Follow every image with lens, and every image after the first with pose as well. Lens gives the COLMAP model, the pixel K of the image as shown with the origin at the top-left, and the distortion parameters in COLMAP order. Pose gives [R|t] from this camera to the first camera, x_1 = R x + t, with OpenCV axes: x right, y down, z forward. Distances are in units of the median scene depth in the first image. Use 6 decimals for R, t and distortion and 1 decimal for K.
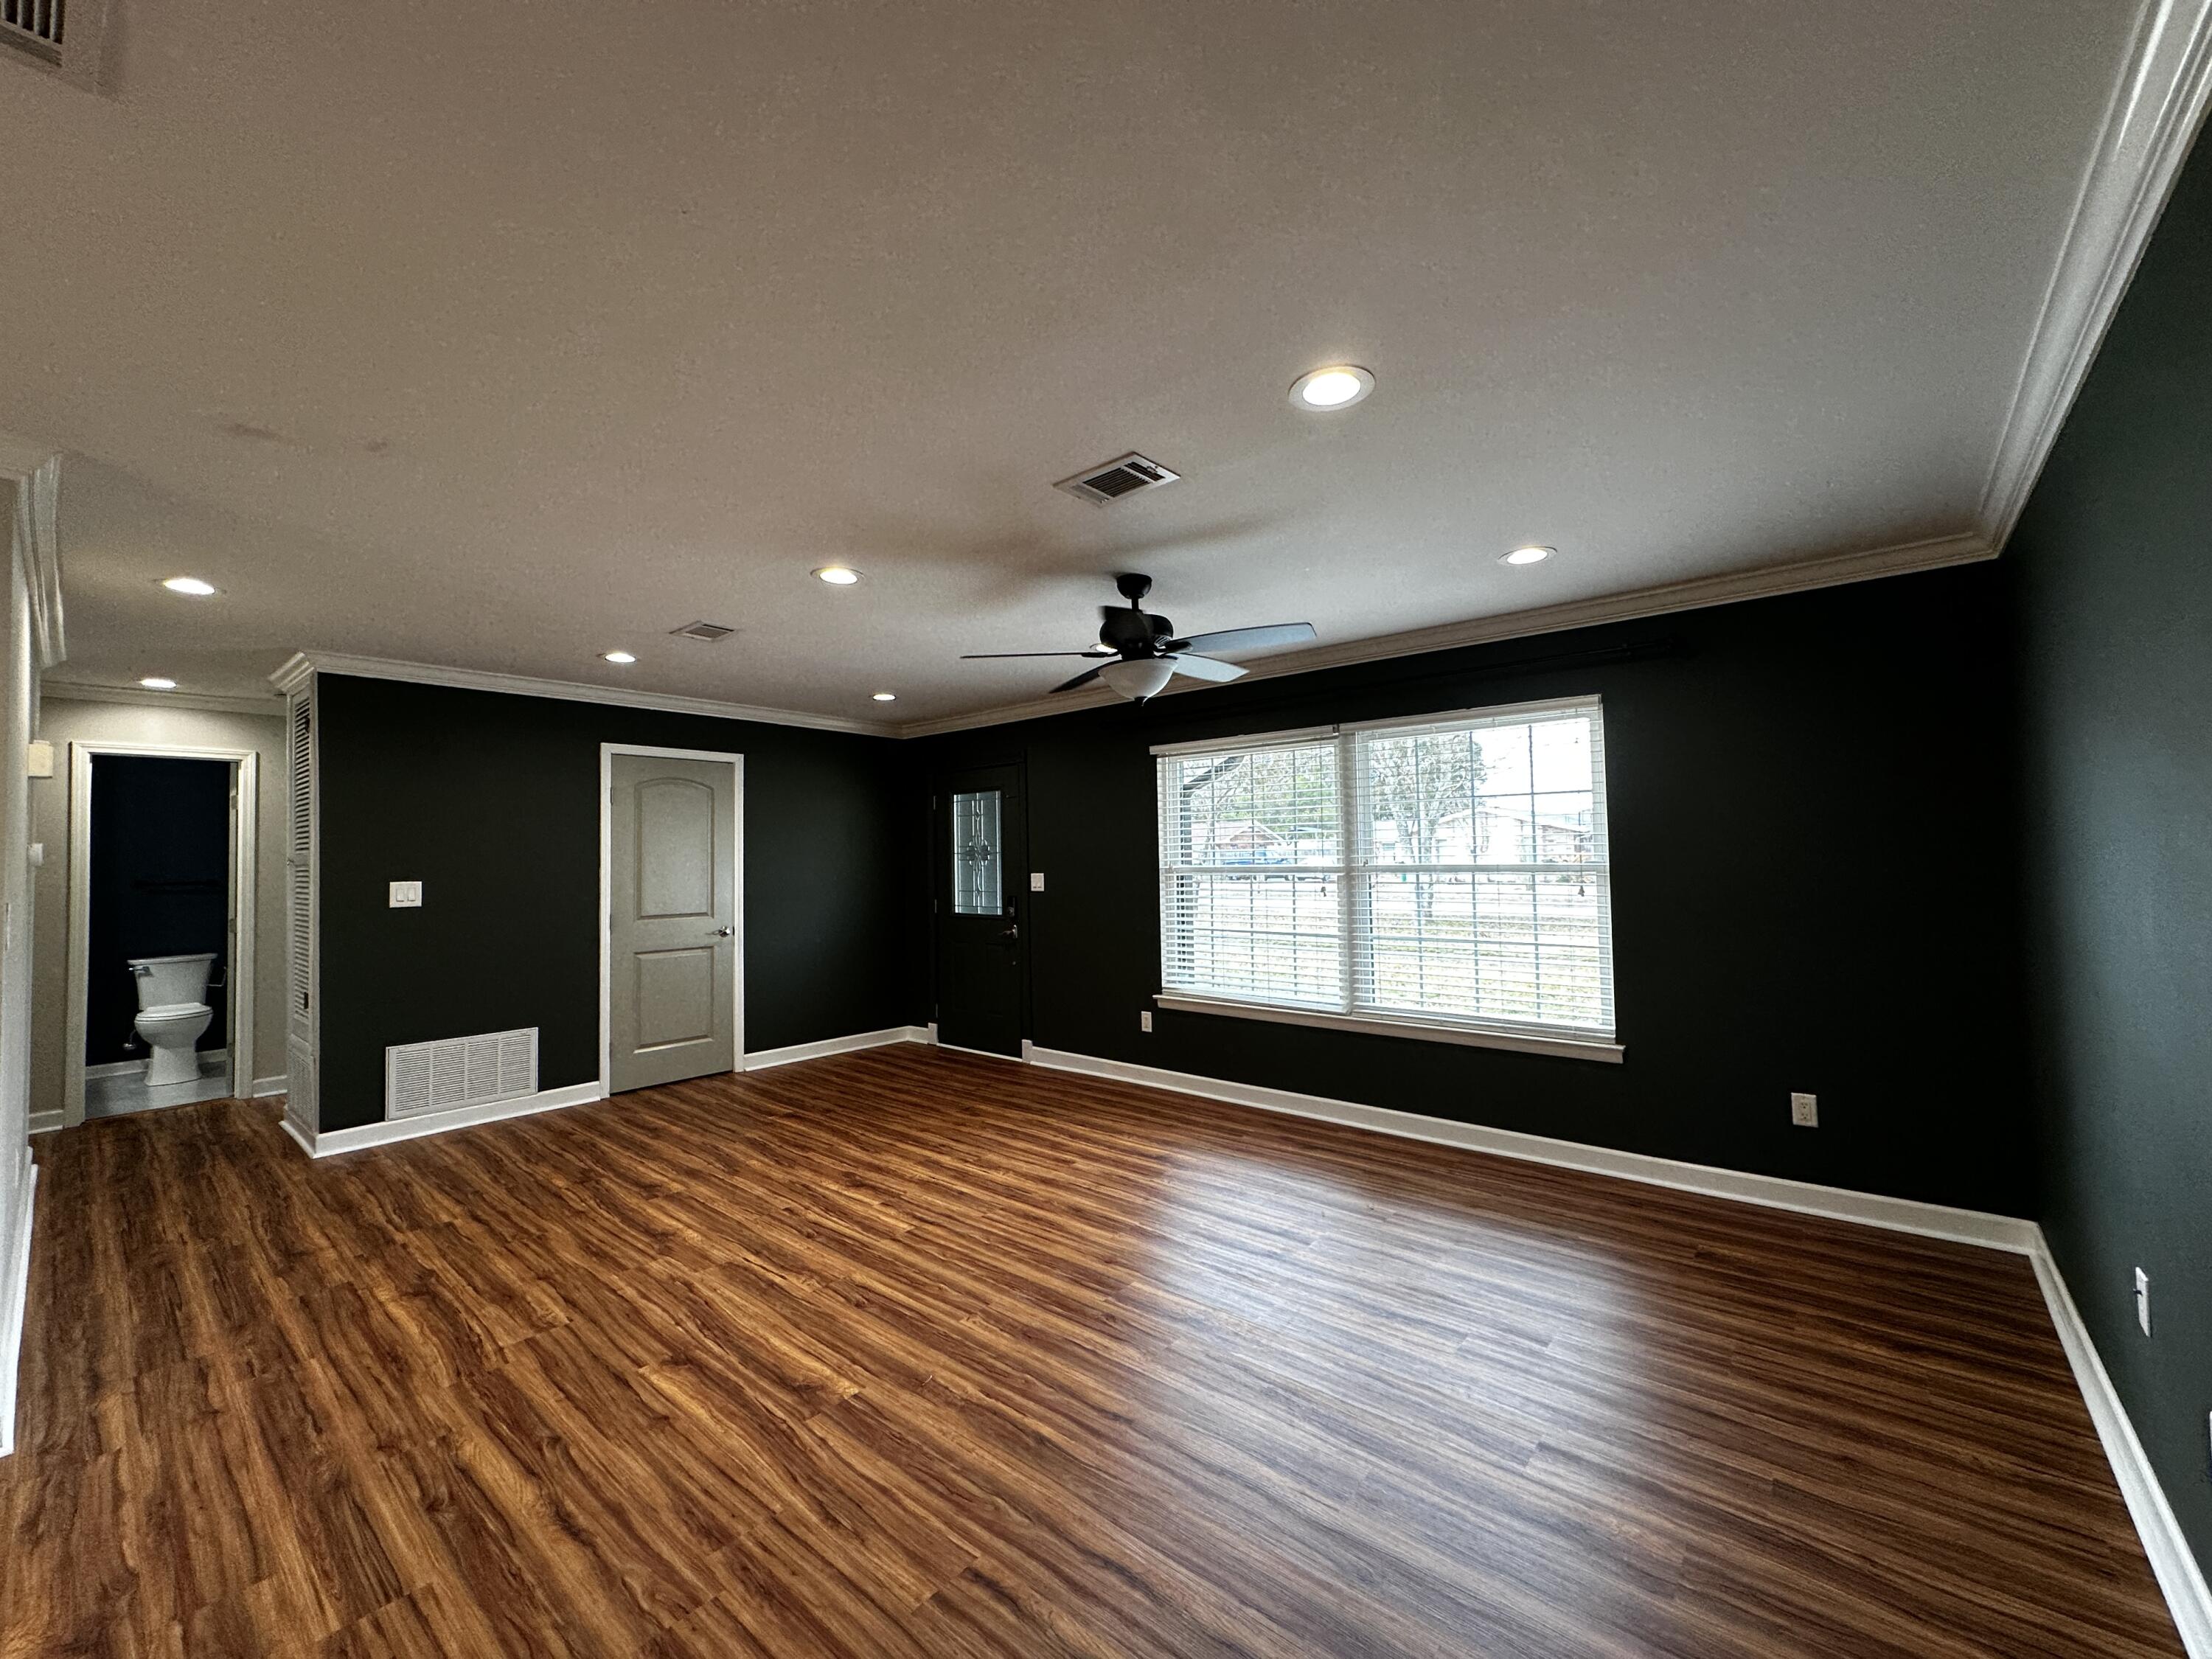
lens RADIAL K [[884.9, 0, 1114.3], [0, 884.9, 823.3], [0, 0, 1]] dist [-0.002775, -0.000245]
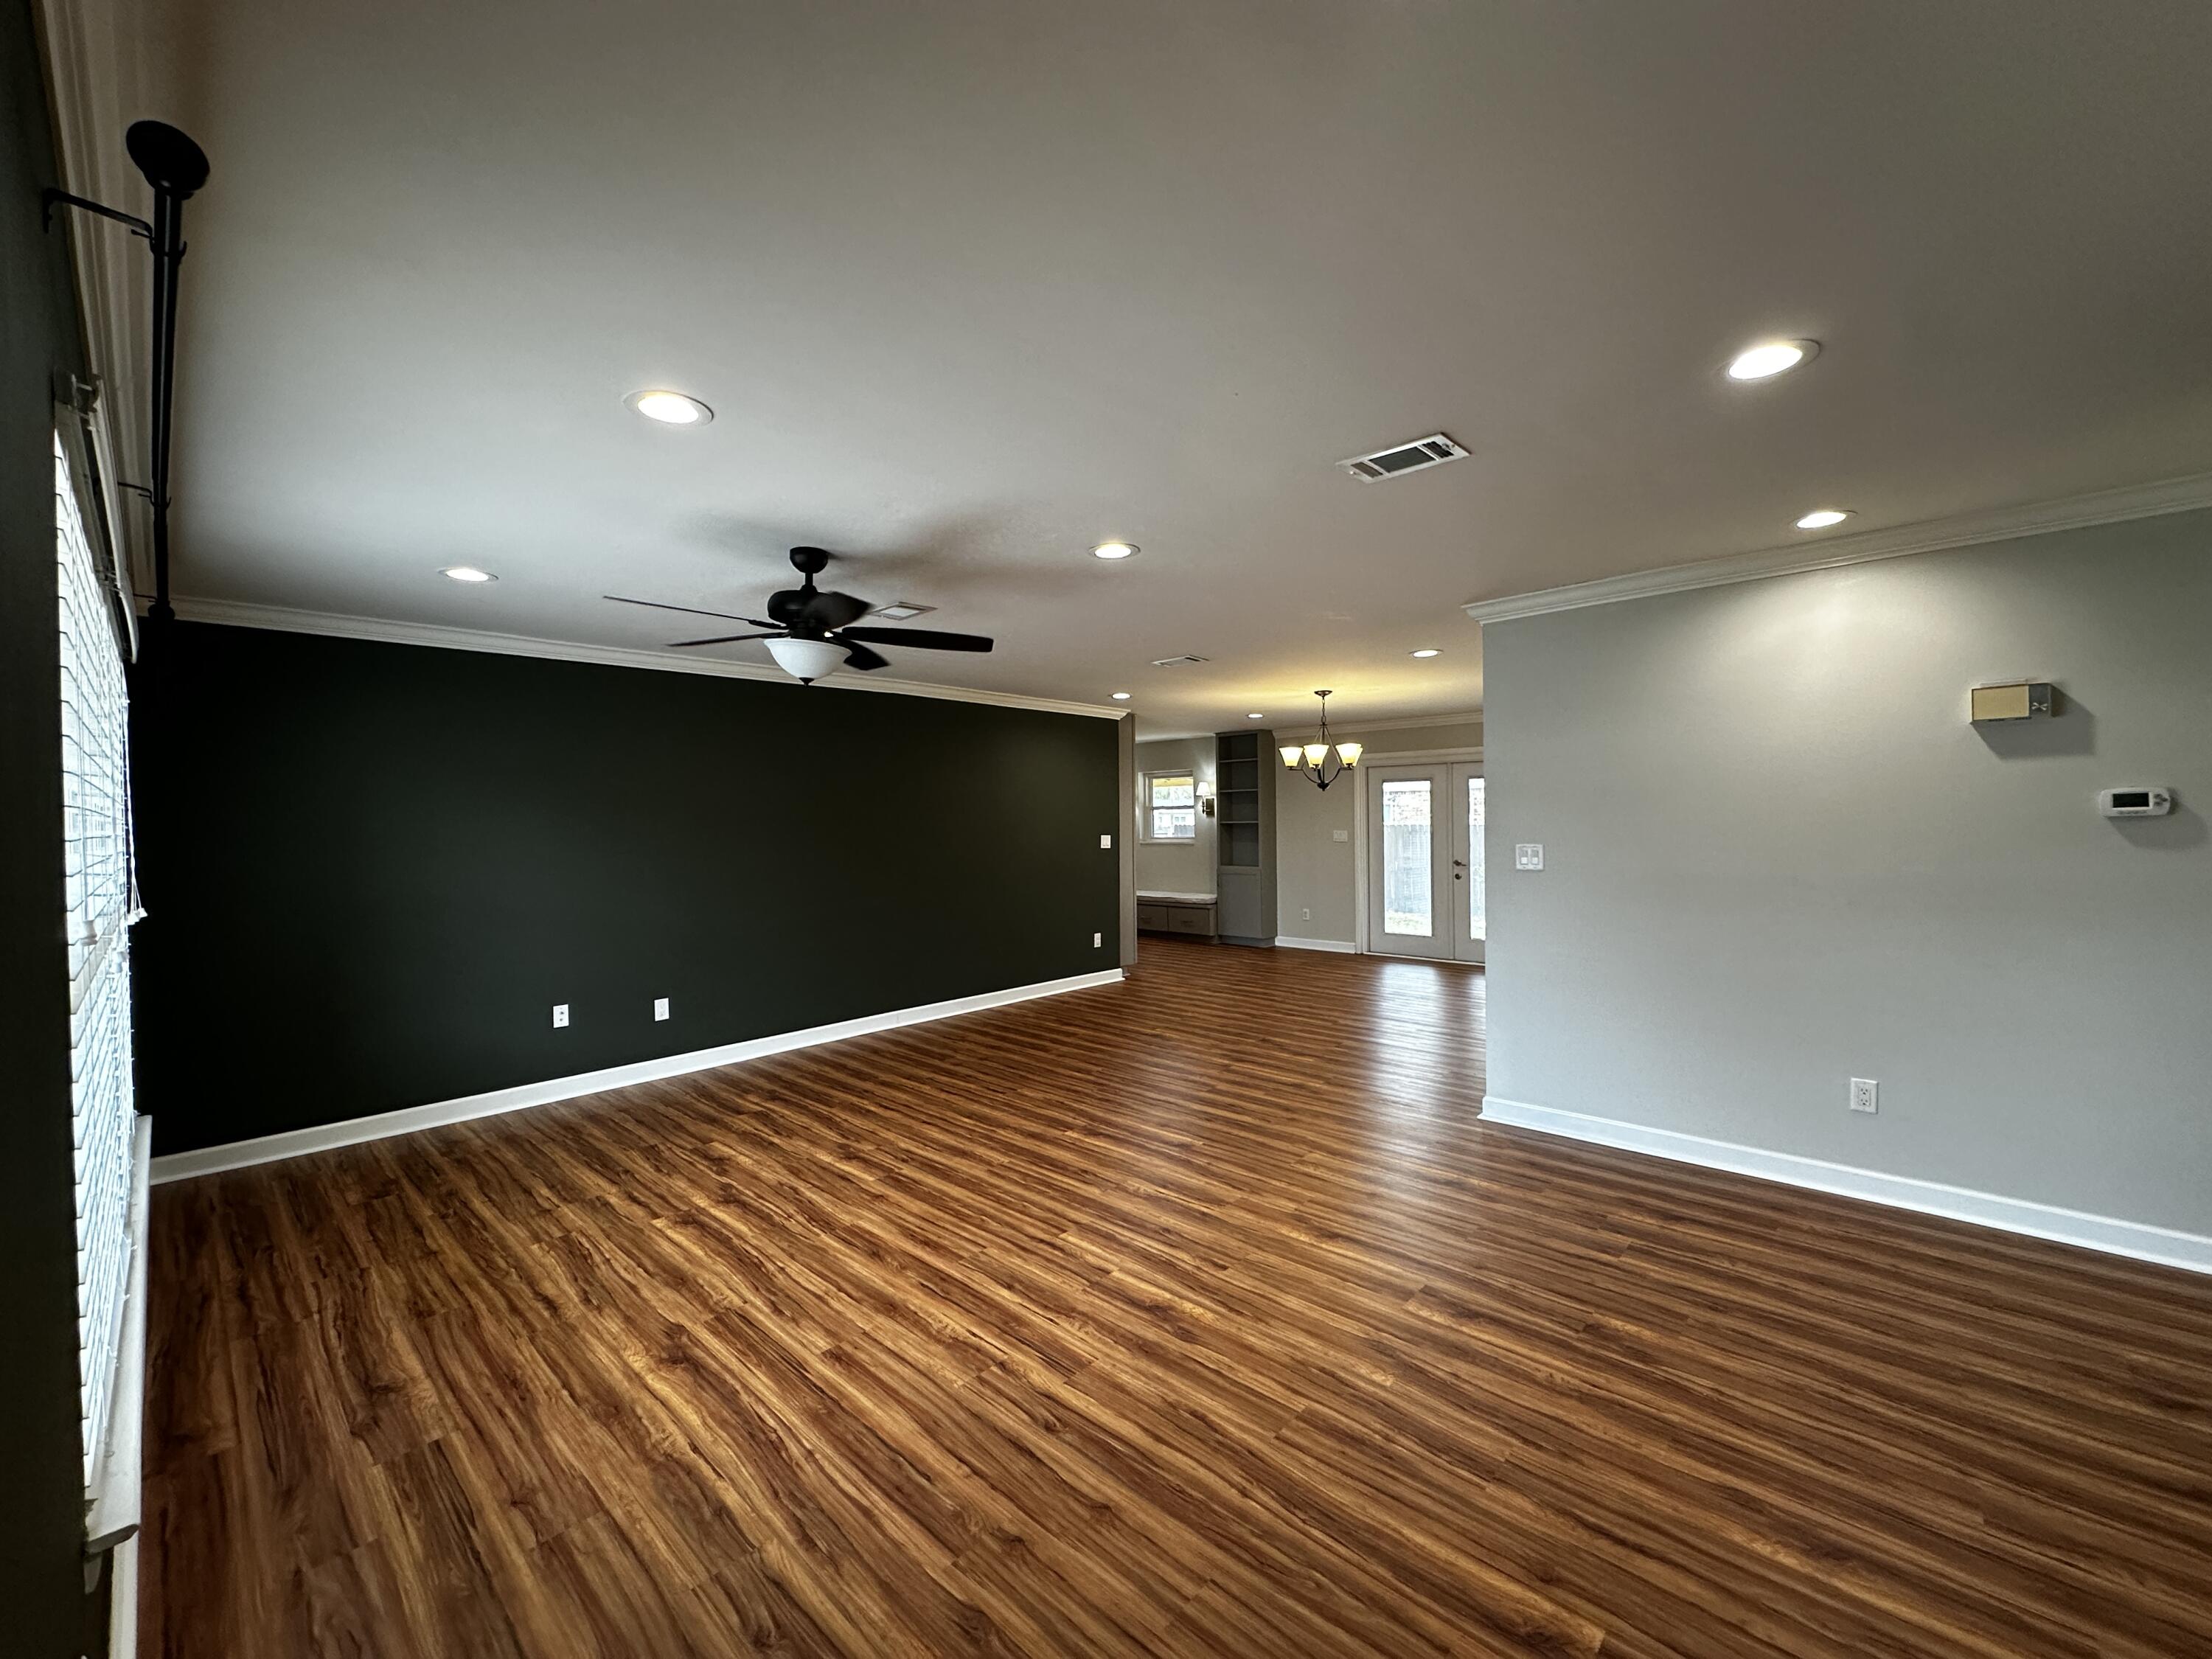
lens RADIAL K [[884.9, 0, 1104.0], [0, 884.9, 823.5], [0, 0, 1]] dist [-0.002775, -0.000245]
pose [[-0.997820, 0.031438, 0.058017, -0.299898], [0.029431, 0.998950, -0.035123, 0.051902], [-0.059060, -0.033339, -0.997698, 1.706669]]
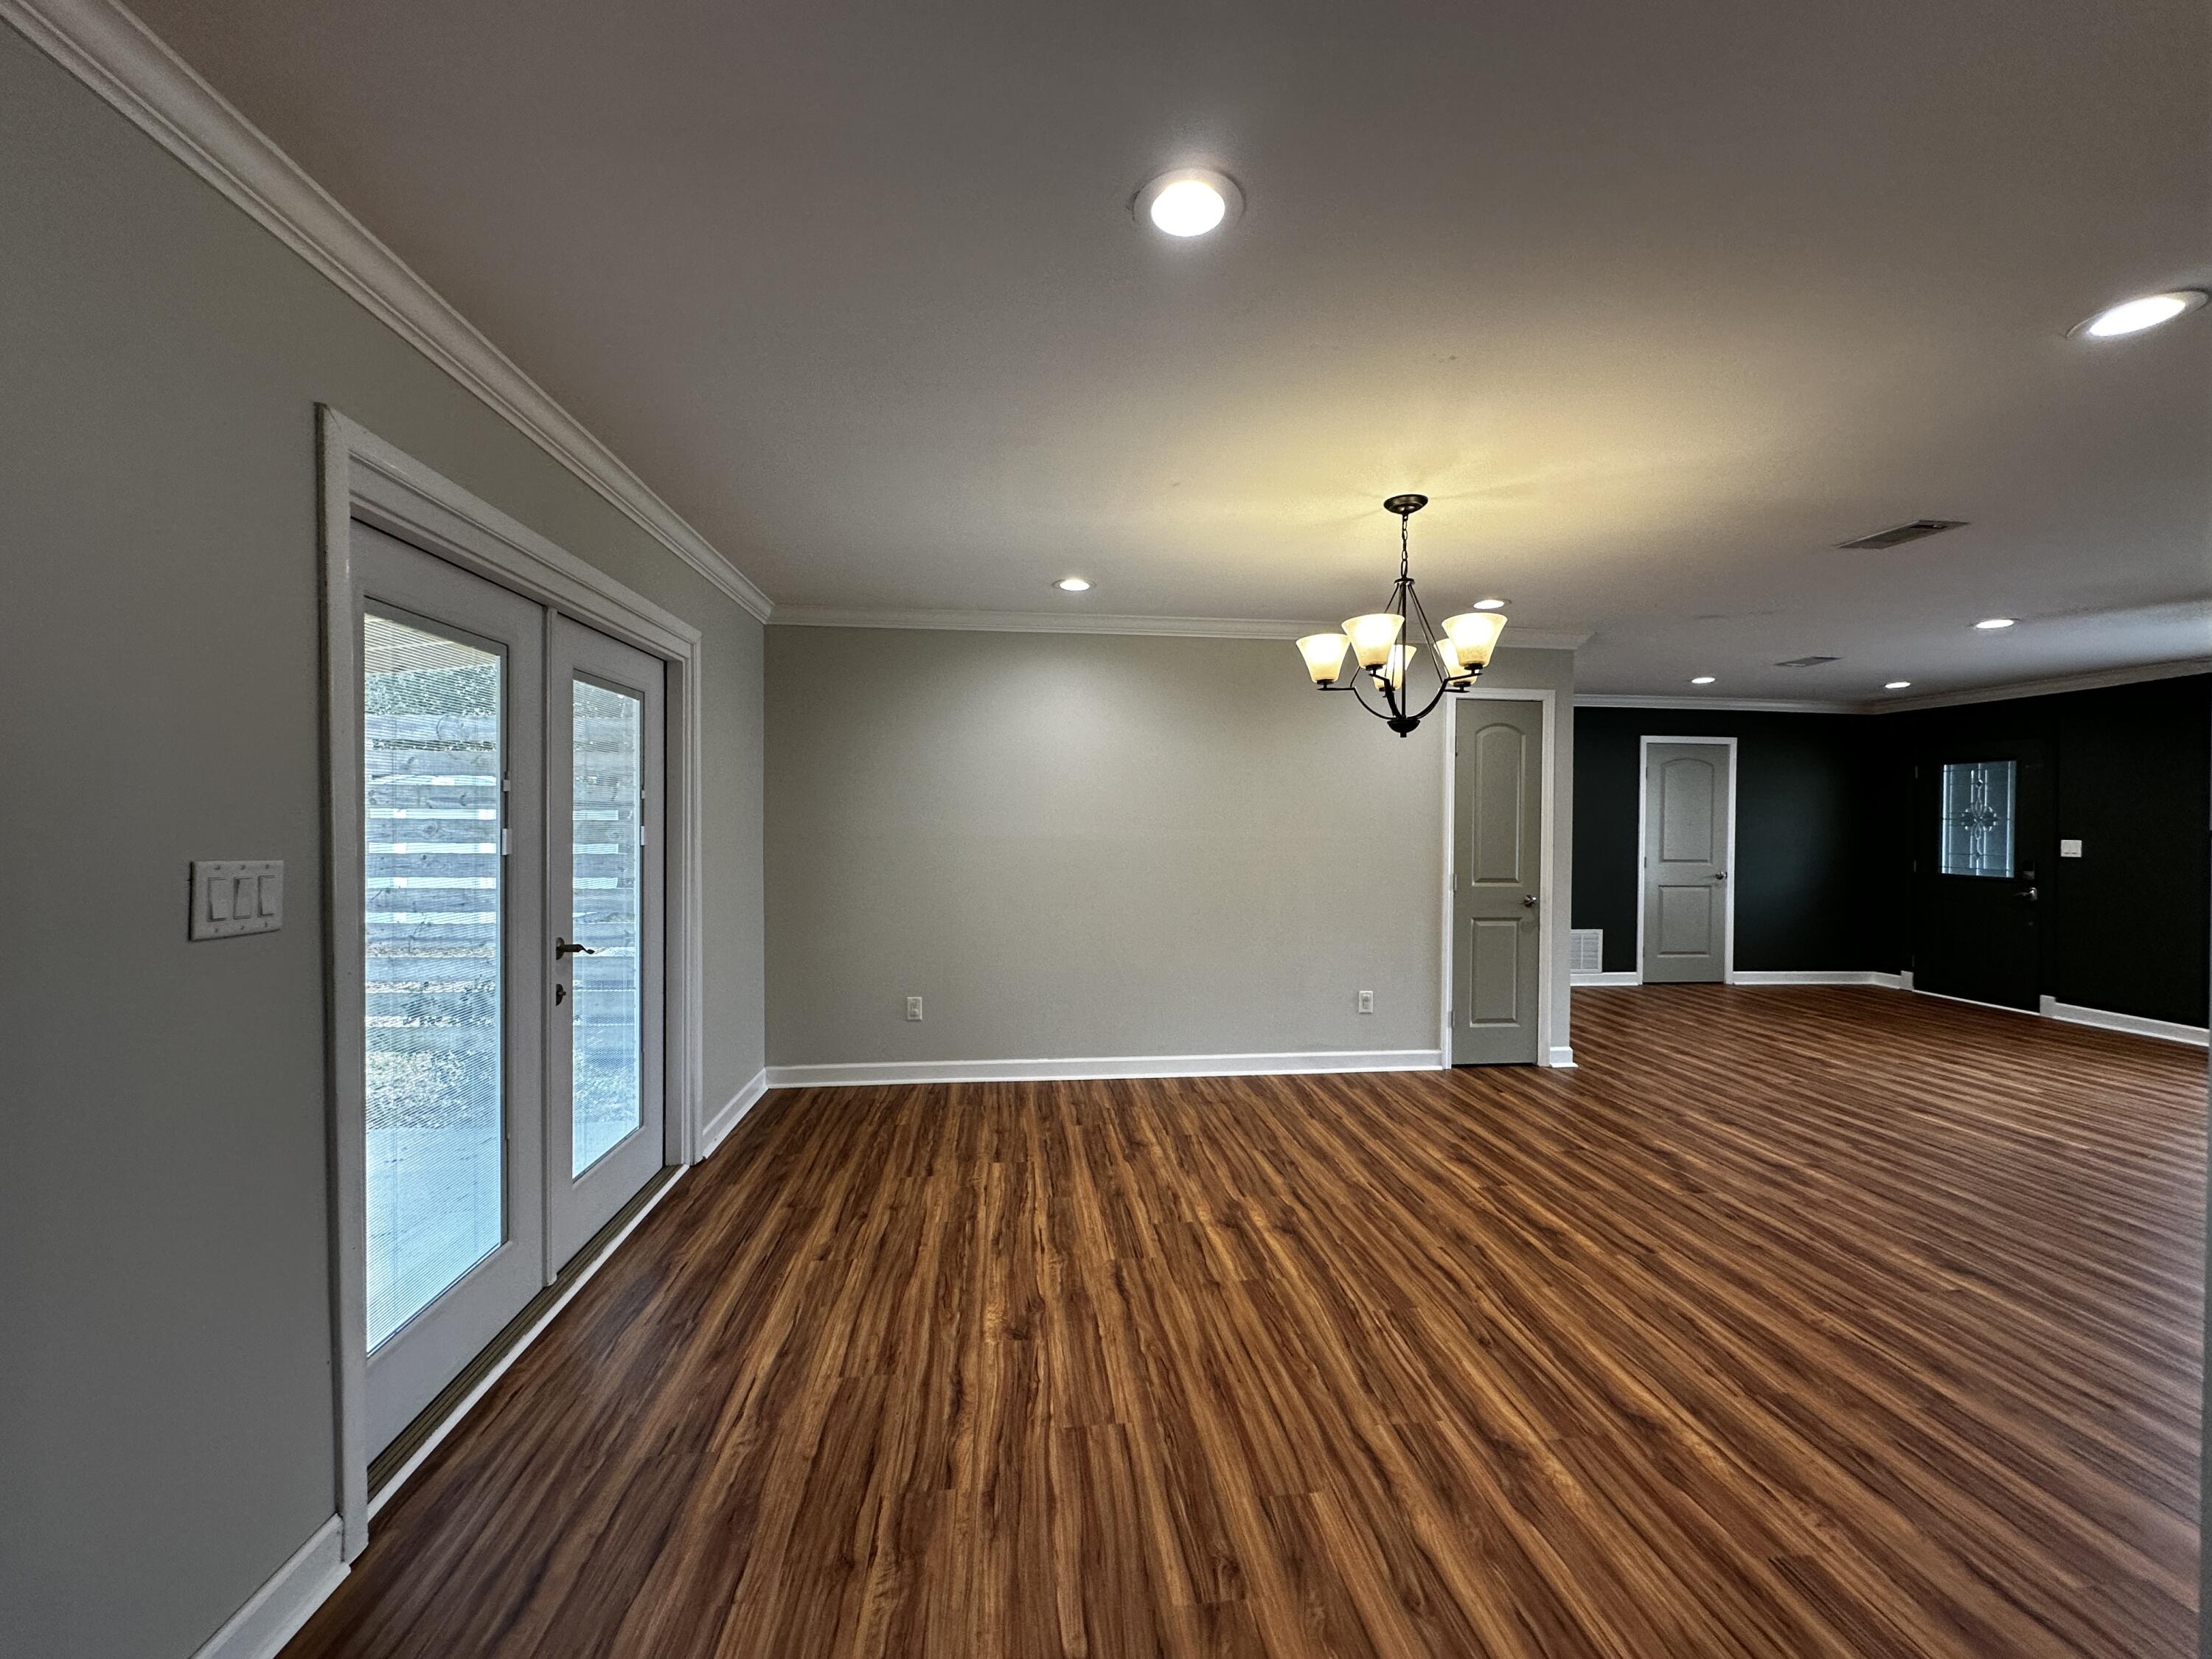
lens RADIAL K [[884.9, 0, 1106.7], [0, 884.9, 838.3], [0, 0, 1]] dist [-0.002775, -0.000245]
pose [[0.722240, 0.036338, -0.690687, -0.304929], [0.006690, 0.998205, 0.059512, -0.023953], [0.691610, -0.047603, 0.720701, -0.860580]]
